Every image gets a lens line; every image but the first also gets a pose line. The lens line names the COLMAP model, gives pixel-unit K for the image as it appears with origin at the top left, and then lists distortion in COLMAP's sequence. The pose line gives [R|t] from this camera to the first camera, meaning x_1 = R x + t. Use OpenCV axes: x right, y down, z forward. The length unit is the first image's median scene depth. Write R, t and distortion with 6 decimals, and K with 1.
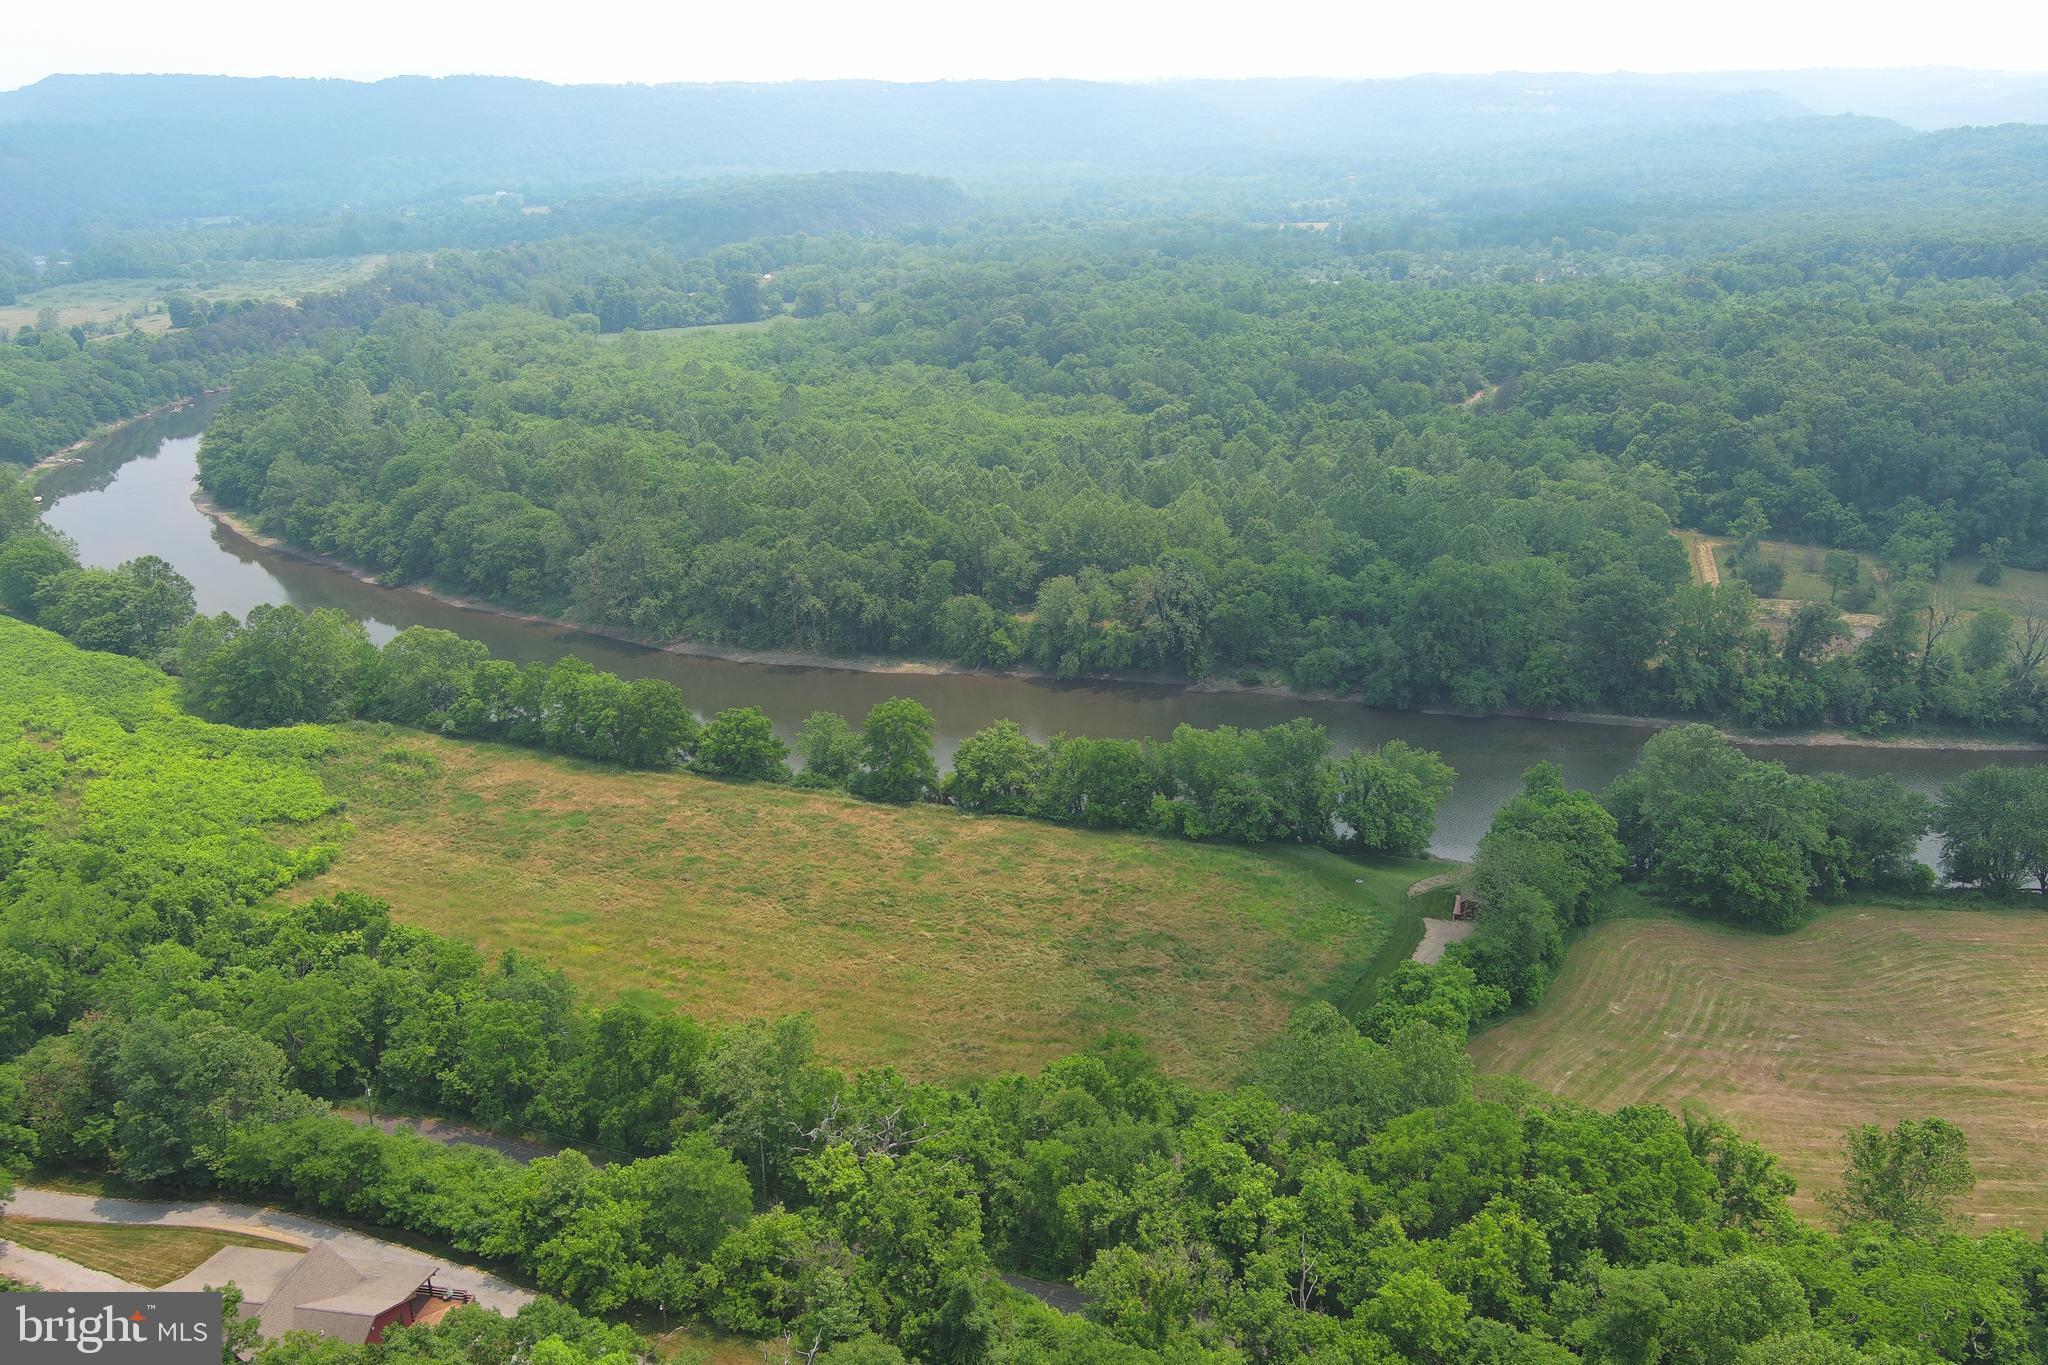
lens RADIAL K [[1576.4, 0, 1027.4], [0, 1576.4, 679.0], [0, 0, 1]] dist [0.010926, -0.013996]
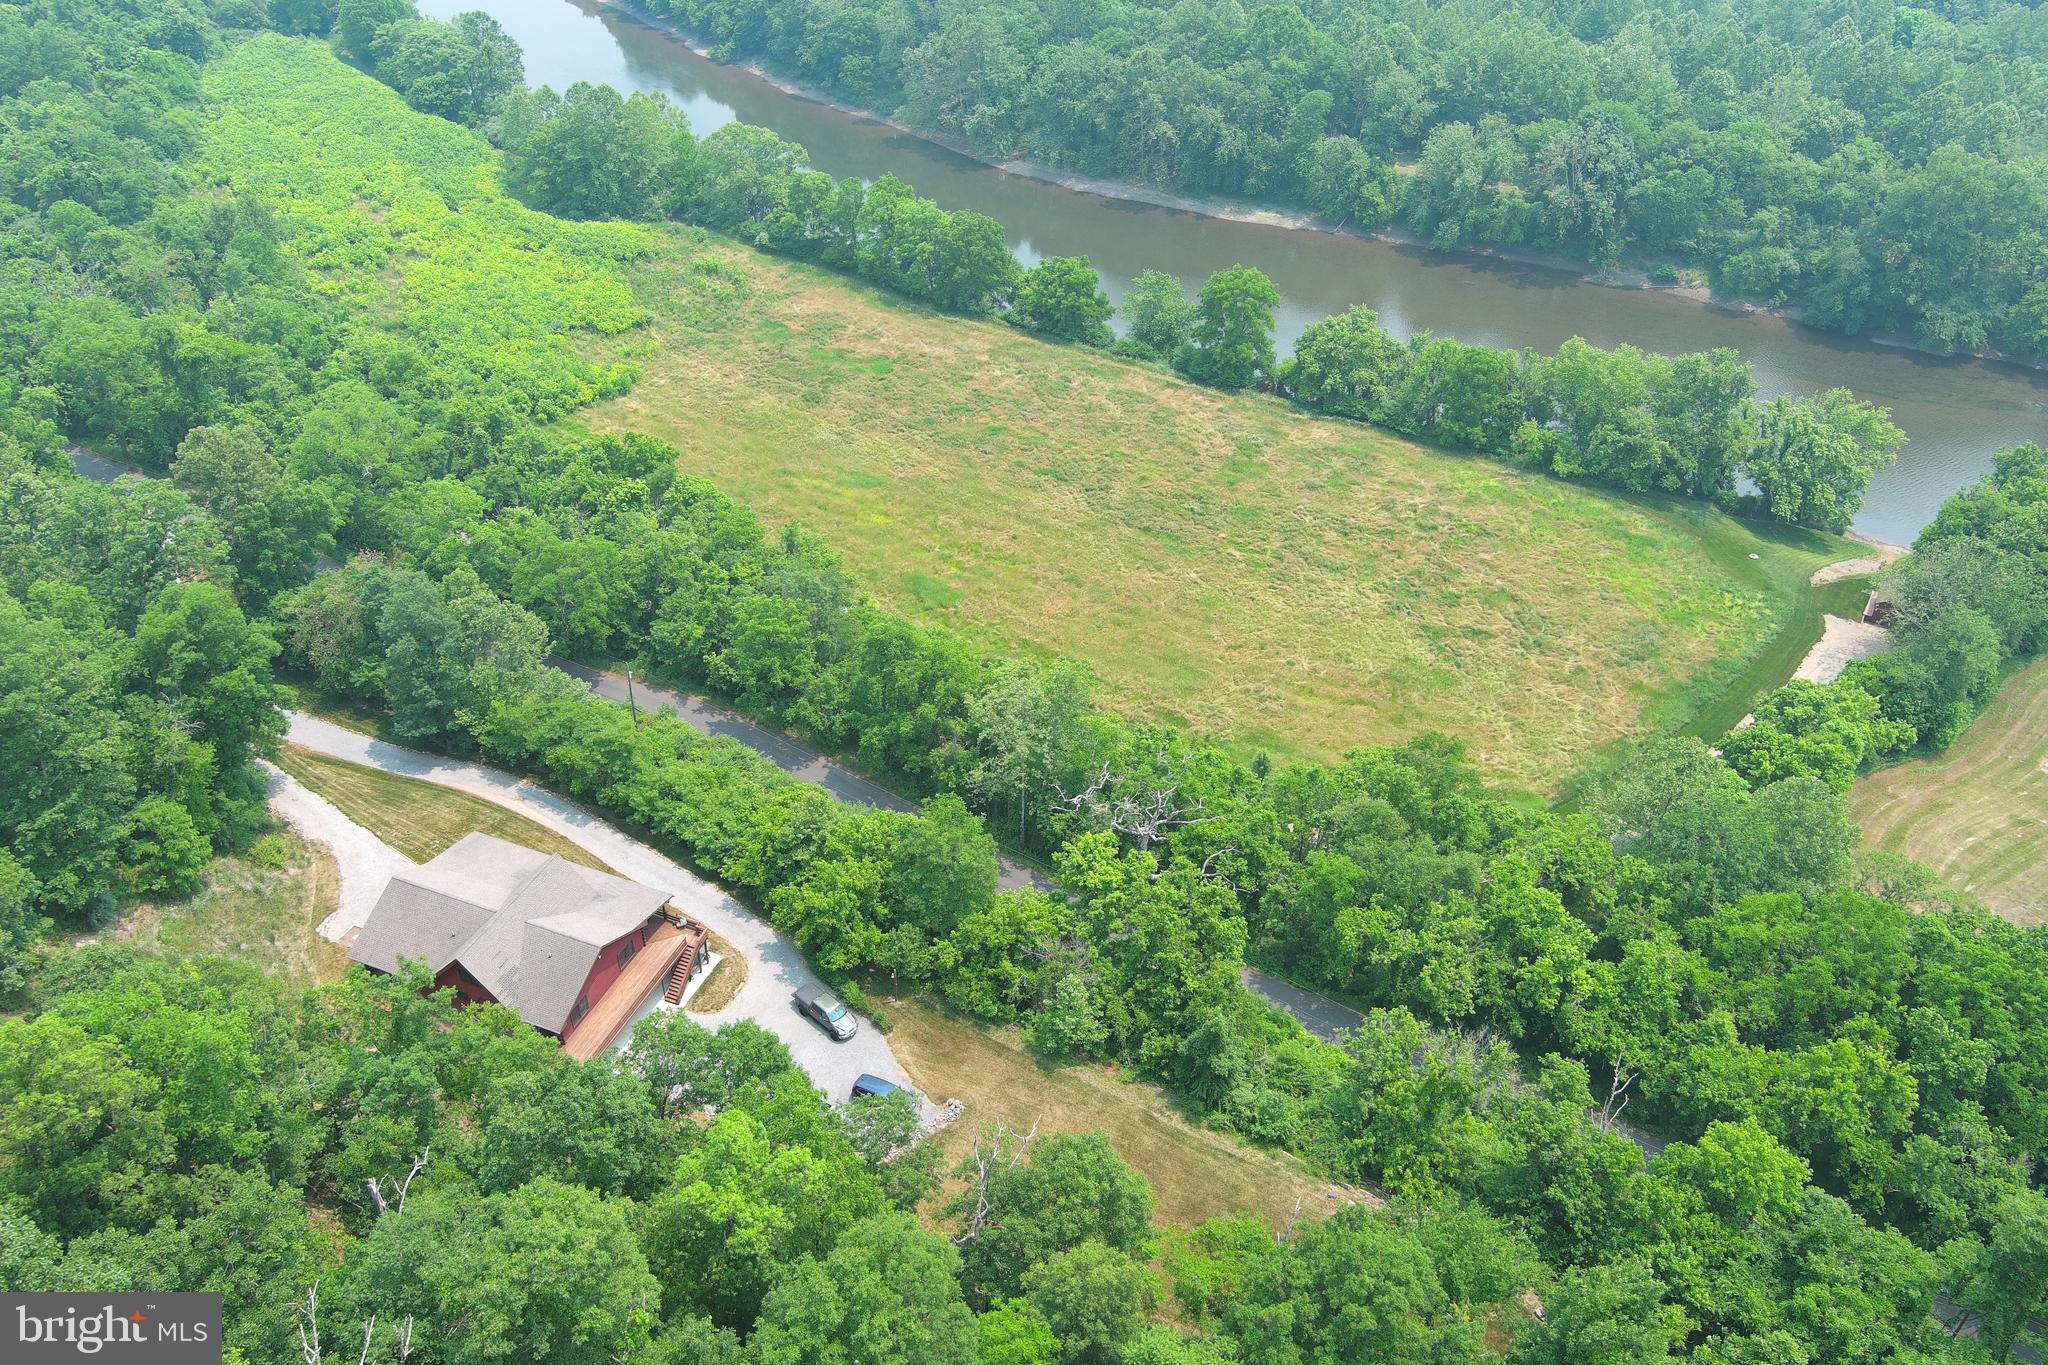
lens RADIAL K [[1576.4, 0, 1023.2], [0, 1576.4, 684.0], [0, 0, 1]] dist [0.010926, -0.013996]
pose [[0.971219, 0.157755, -0.178459, -0.009552], [-0.095612, 0.944426, 0.314513, -0.039953], [0.218158, -0.288398, 0.932327, 0.111485]]
